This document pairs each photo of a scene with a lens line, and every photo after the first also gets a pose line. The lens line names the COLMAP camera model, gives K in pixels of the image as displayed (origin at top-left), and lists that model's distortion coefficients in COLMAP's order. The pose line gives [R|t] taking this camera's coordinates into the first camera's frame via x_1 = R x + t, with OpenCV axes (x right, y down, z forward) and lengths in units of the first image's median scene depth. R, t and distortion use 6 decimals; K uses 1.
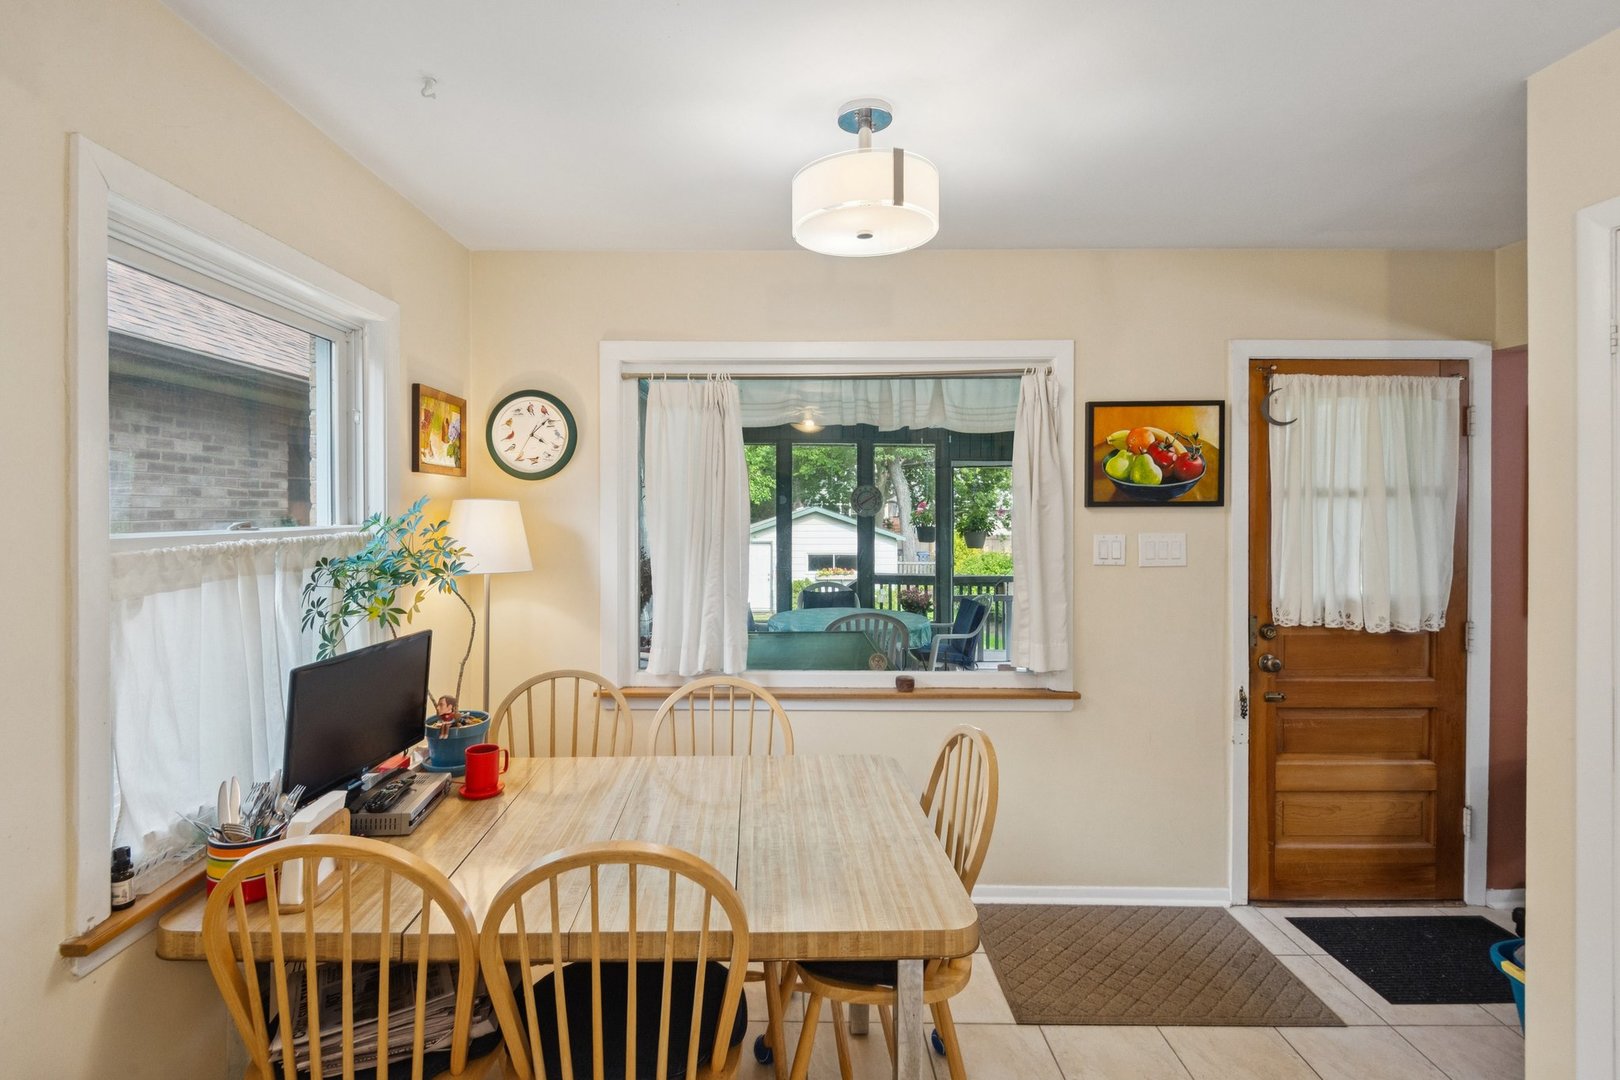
lens RADIAL K [[755.3, 0, 783.3], [0, 755.3, 507.6], [0, 0, 1]] dist [0.033392, -0.000203]
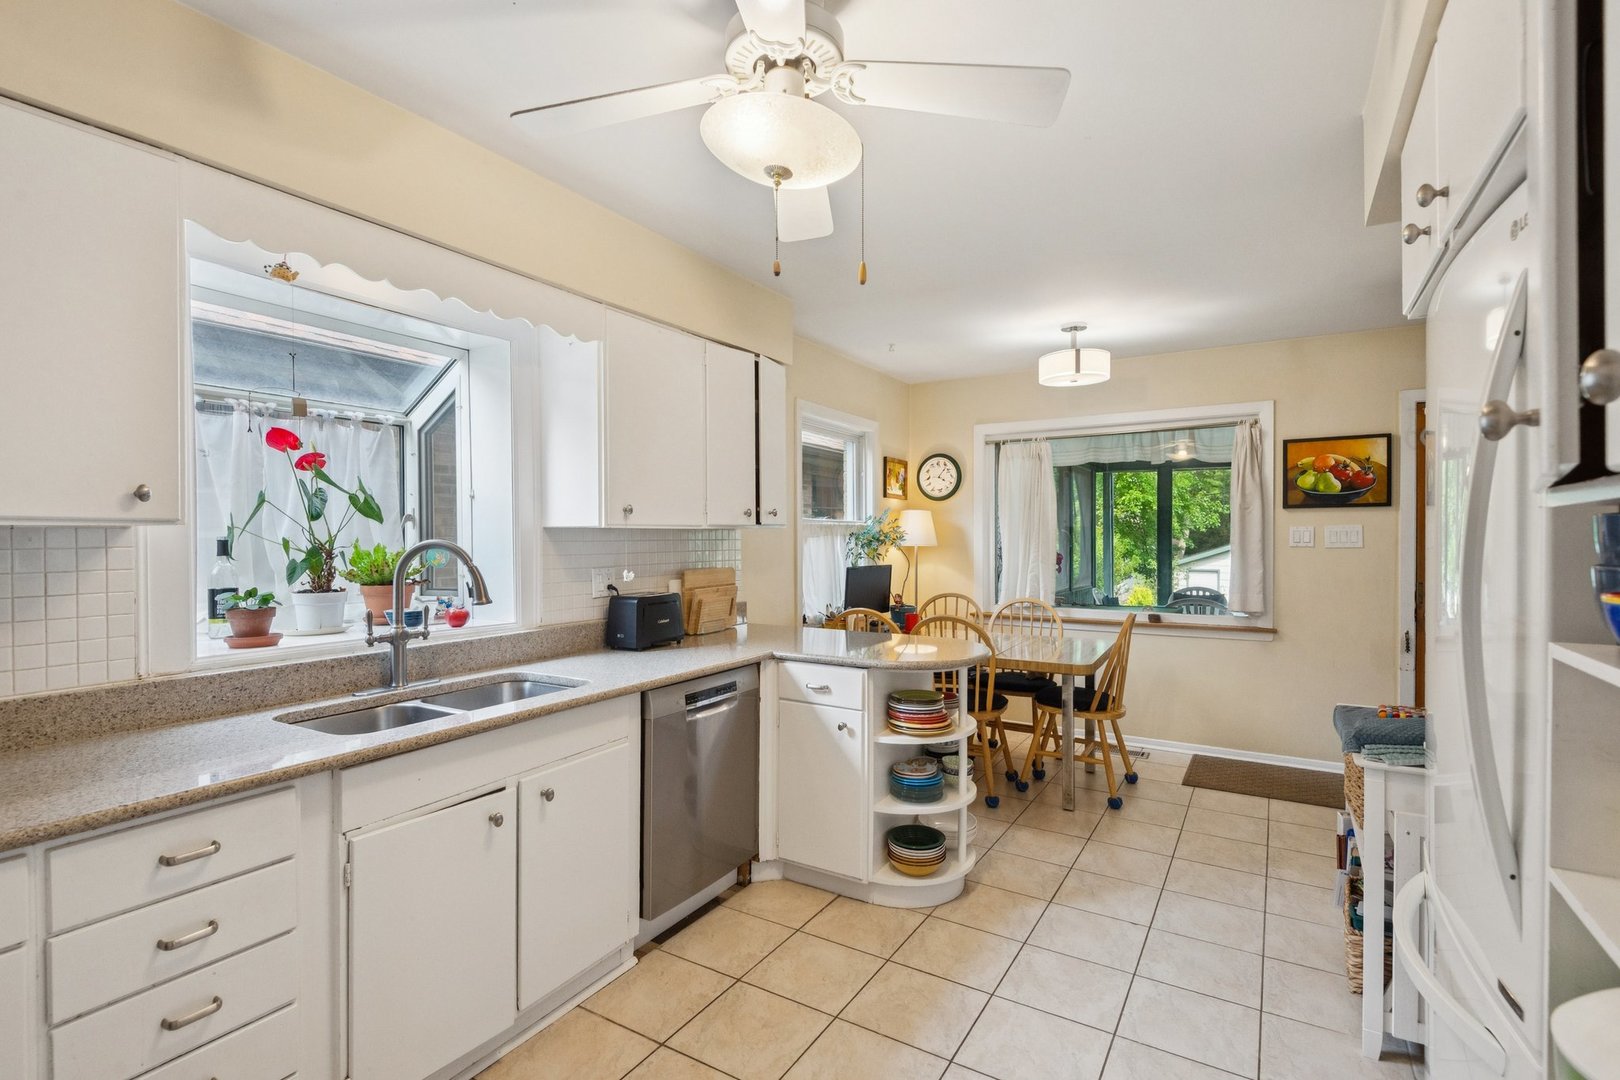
lens RADIAL K [[759.8, 0, 787.5], [0, 759.8, 532.7], [0, 0, 1]] dist [0.001293, -0.000139]
pose [[0.842138, -0.004083, -0.539246, 0.387250], [-0.000851, 0.999960, -0.008902, 0.062819], [0.539261, 0.007956, 0.842101, -0.836625]]
